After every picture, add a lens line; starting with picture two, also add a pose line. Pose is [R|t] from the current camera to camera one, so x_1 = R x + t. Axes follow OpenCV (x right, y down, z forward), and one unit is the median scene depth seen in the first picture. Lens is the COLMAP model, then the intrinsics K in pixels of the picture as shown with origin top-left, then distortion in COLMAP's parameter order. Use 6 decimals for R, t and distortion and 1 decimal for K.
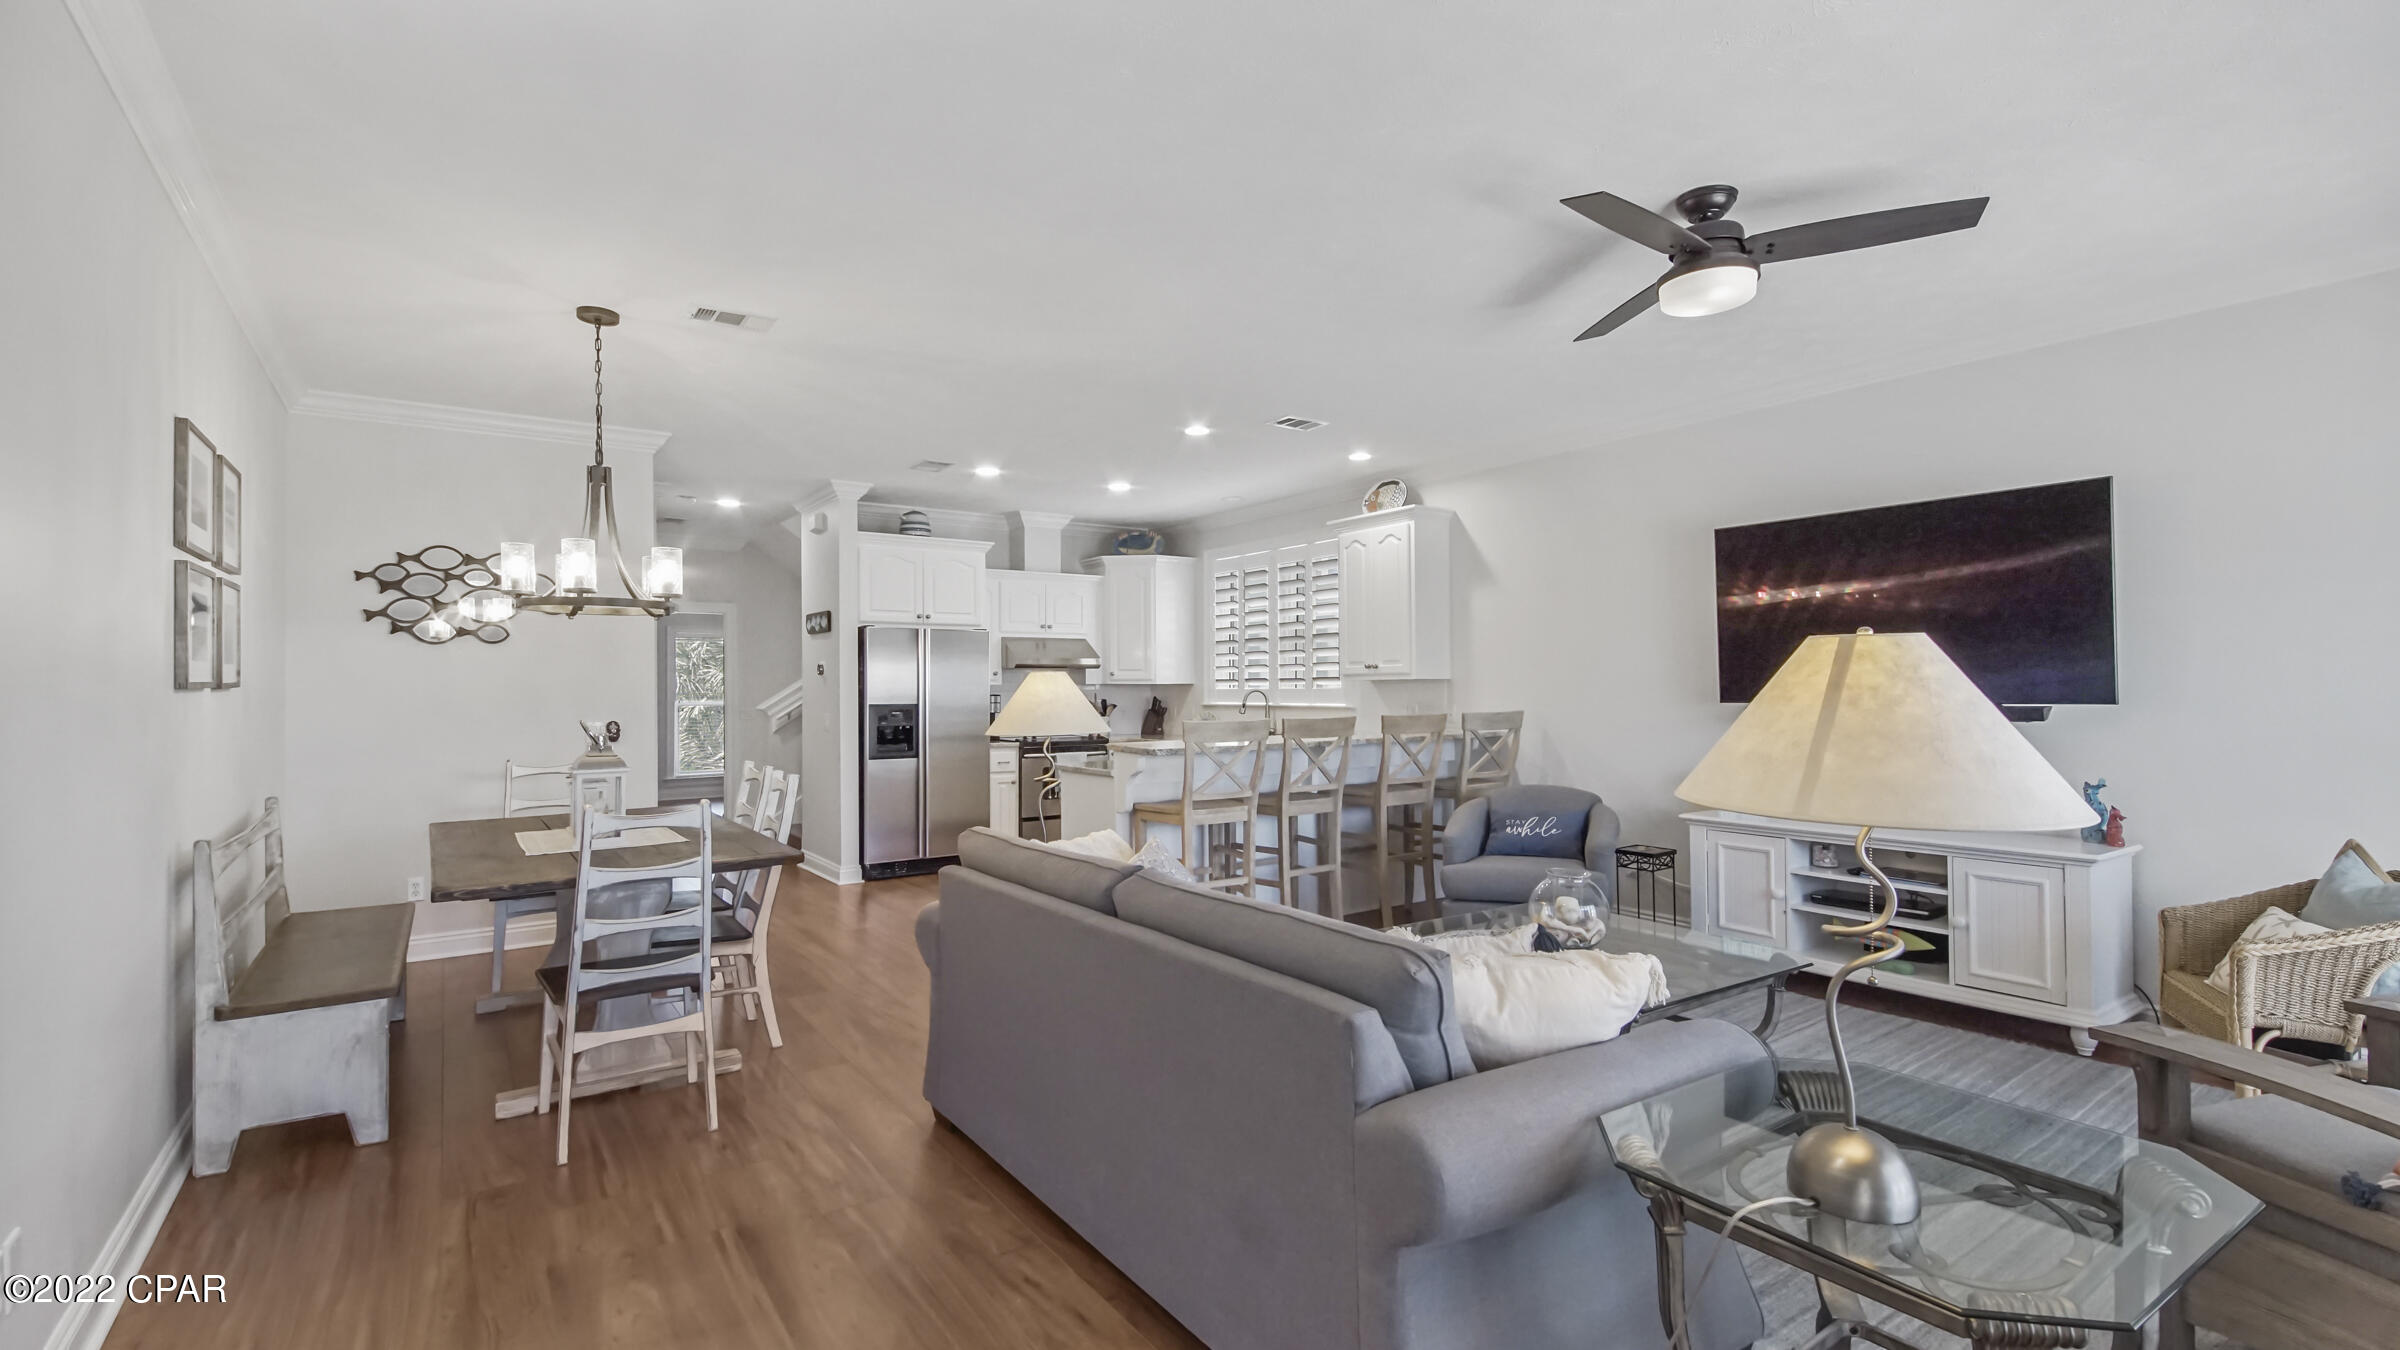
lens RADIAL K [[1082.3, 0, 1199.8], [0, 1082.3, 668.8], [0, 0, 1]] dist [0.020154, -0.014543]
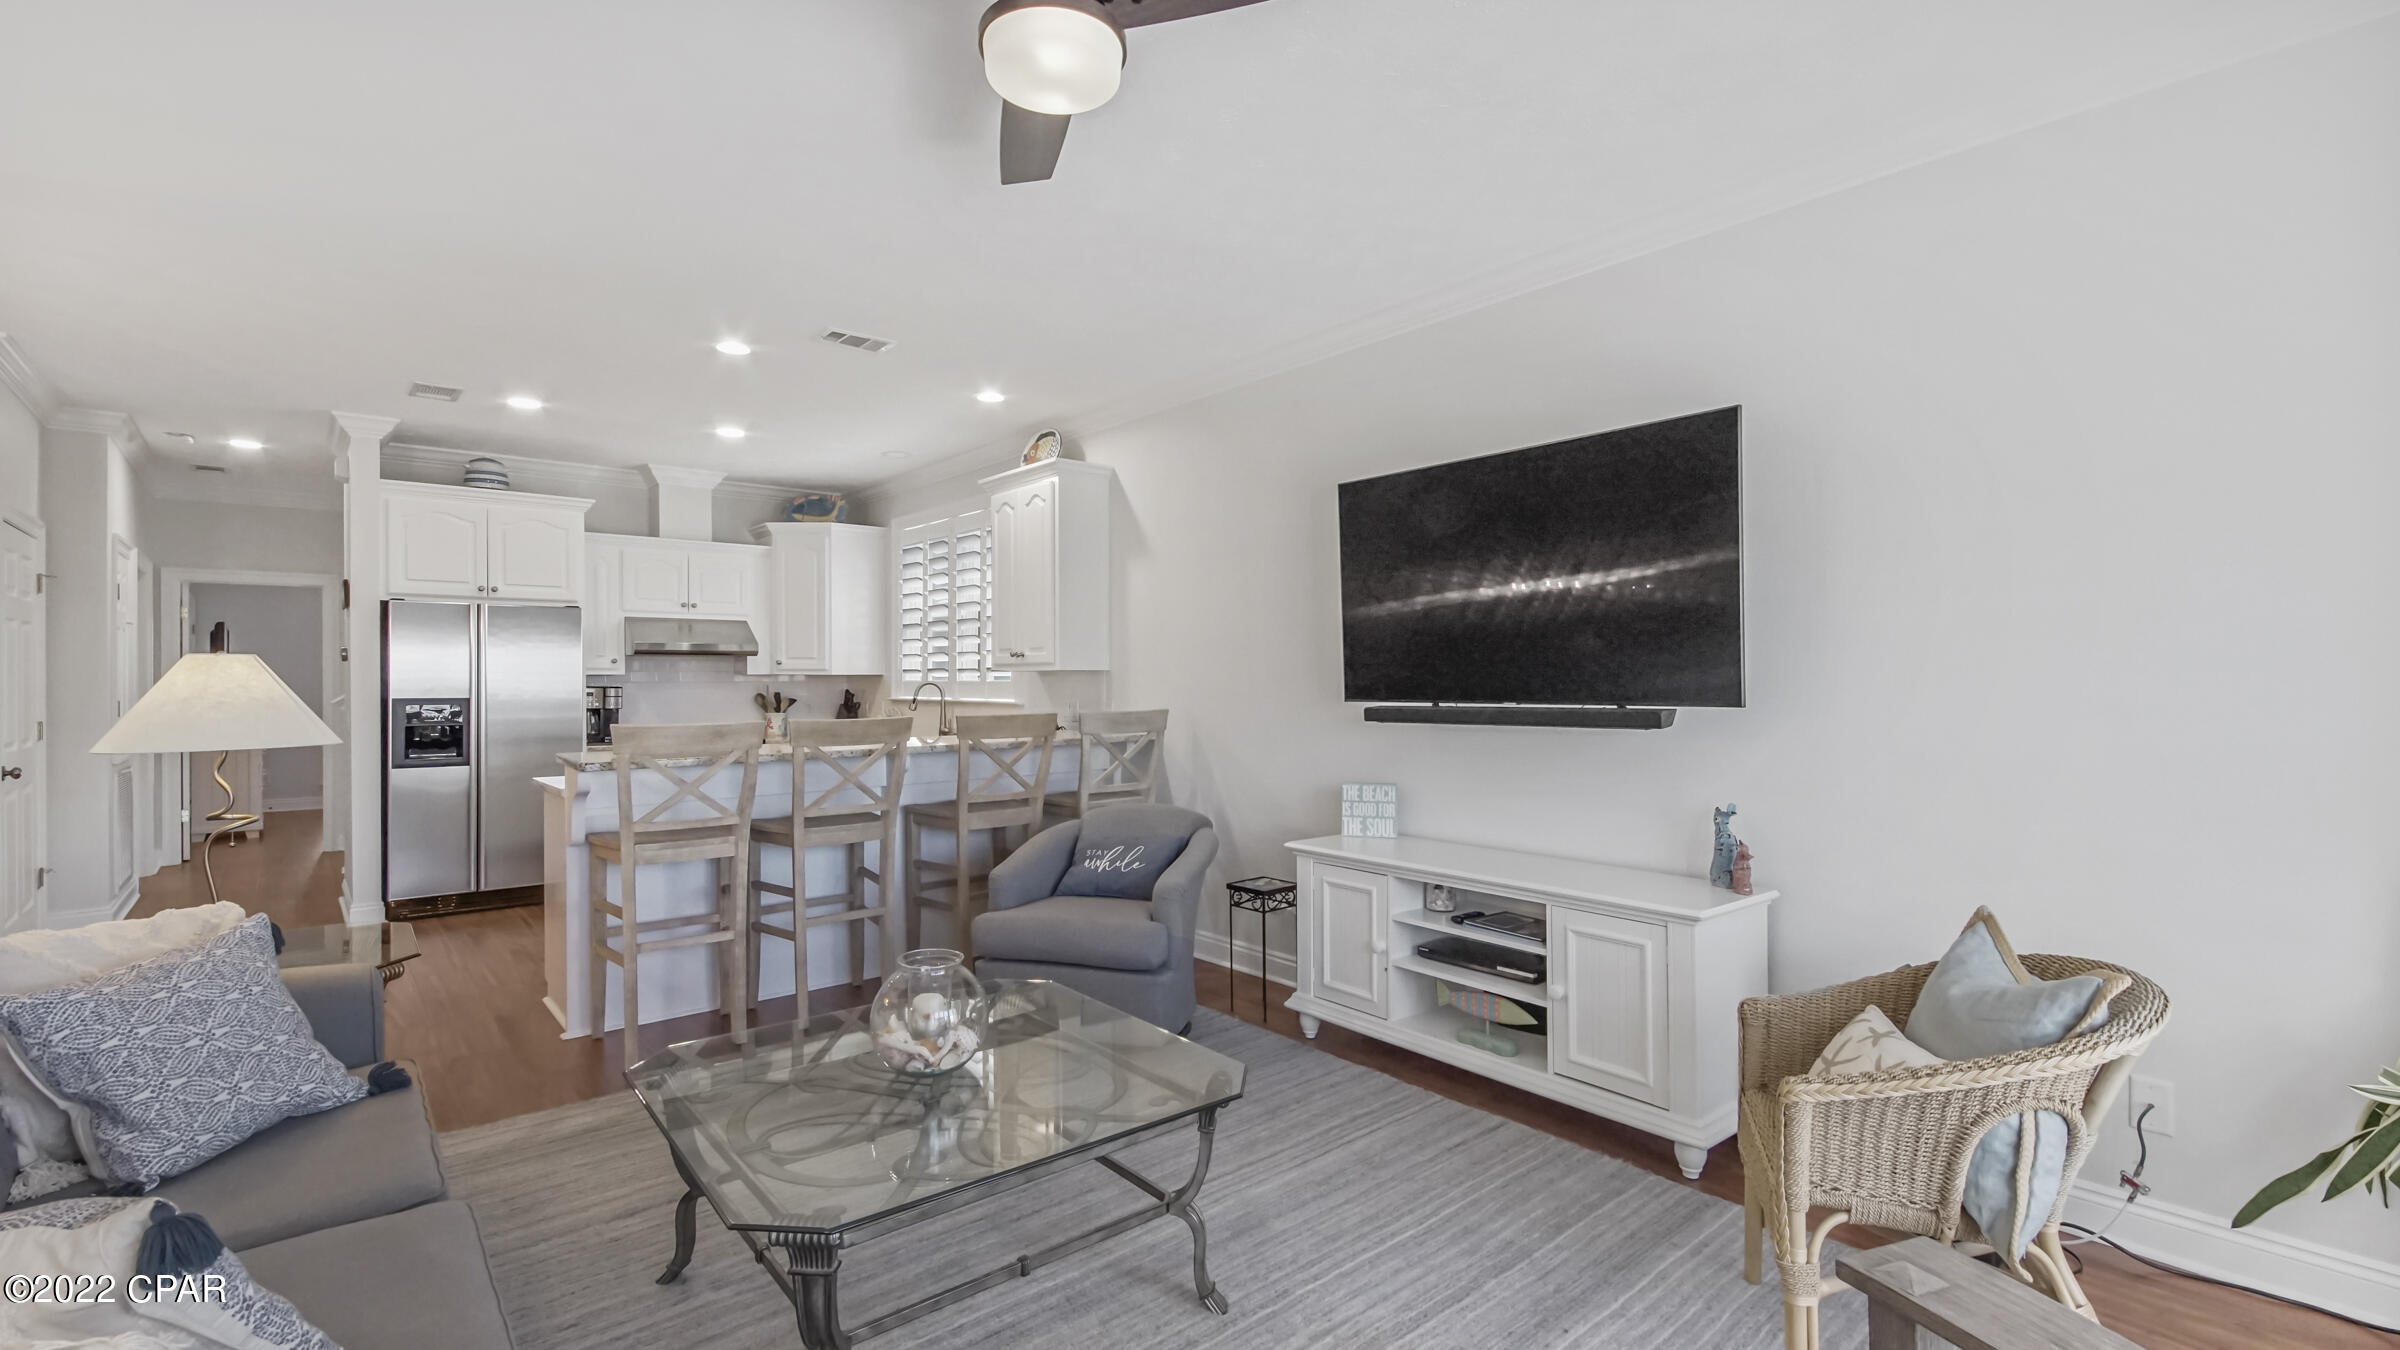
lens RADIAL K [[1082.3, 0, 1215.0], [0, 1082.3, 675.7], [0, 0, 1]] dist [0.020154, -0.014543]
pose [[0.995460, 0.004075, 0.095092, 0.221573], [-0.005439, 0.999886, 0.014091, 0.001520], [-0.095024, -0.014545, 0.995369, 0.156847]]
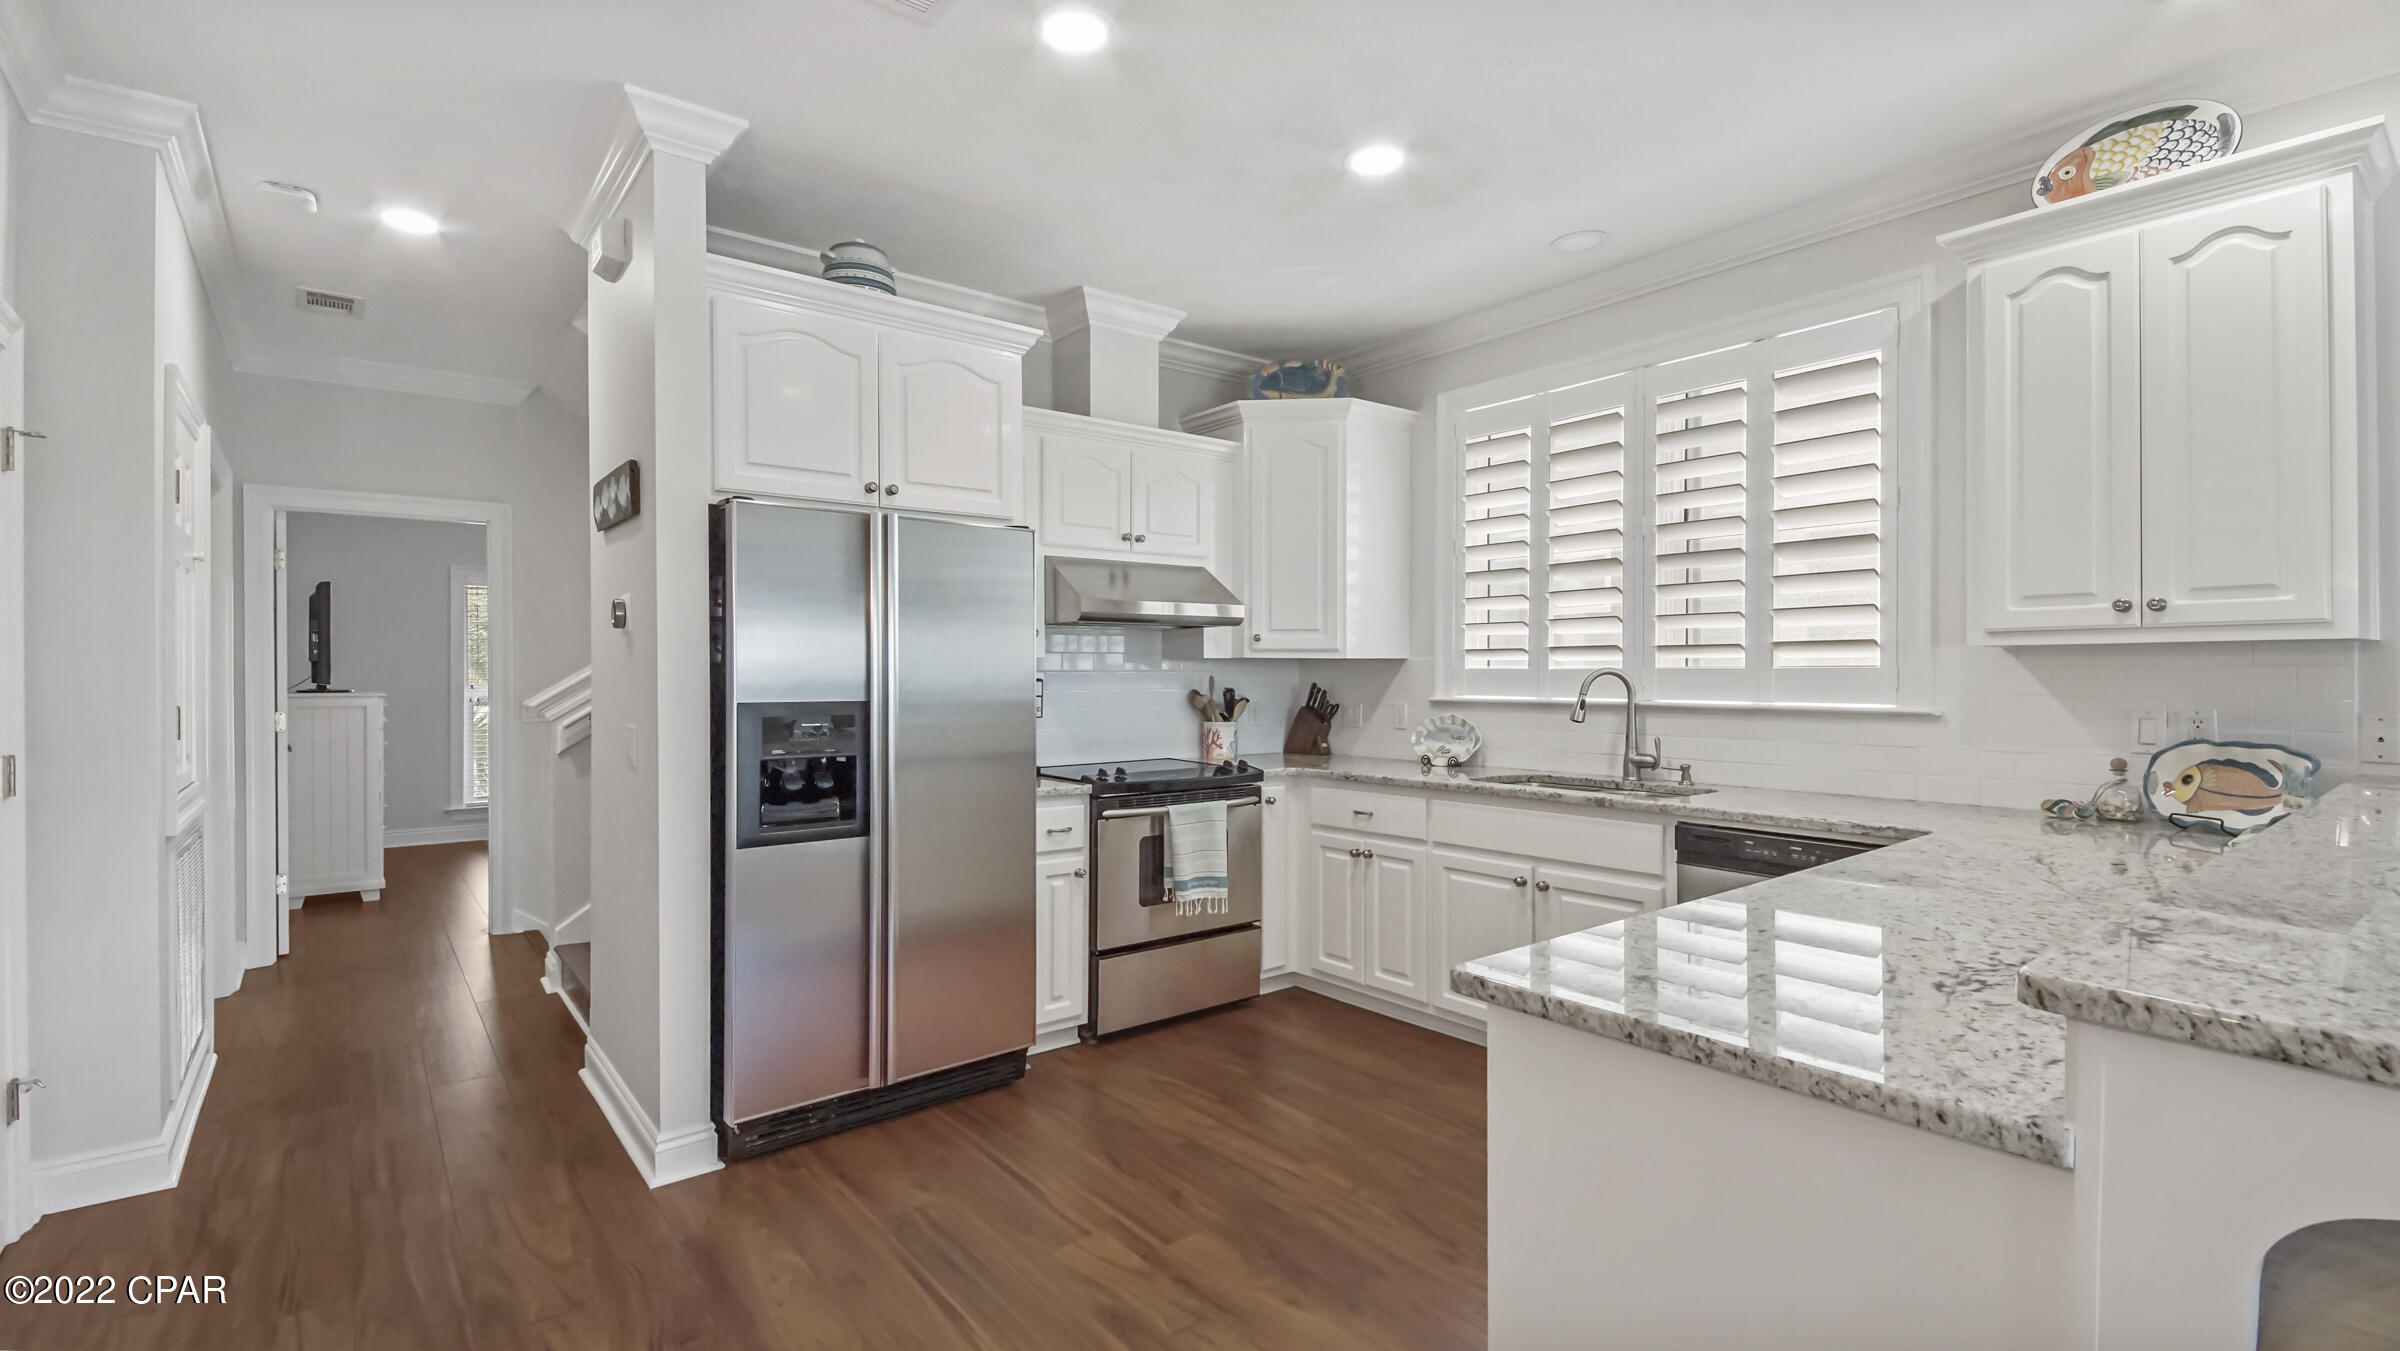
lens RADIAL K [[1082.3, 0, 1196.8], [0, 1082.3, 672.1], [0, 0, 1]] dist [0.020154, -0.014543]
pose [[0.998335, 0.004081, 0.057535, -0.171698], [-0.005058, 0.999845, 0.016854, 0.015655], [-0.057458, -0.017117, 0.998201, 0.629957]]
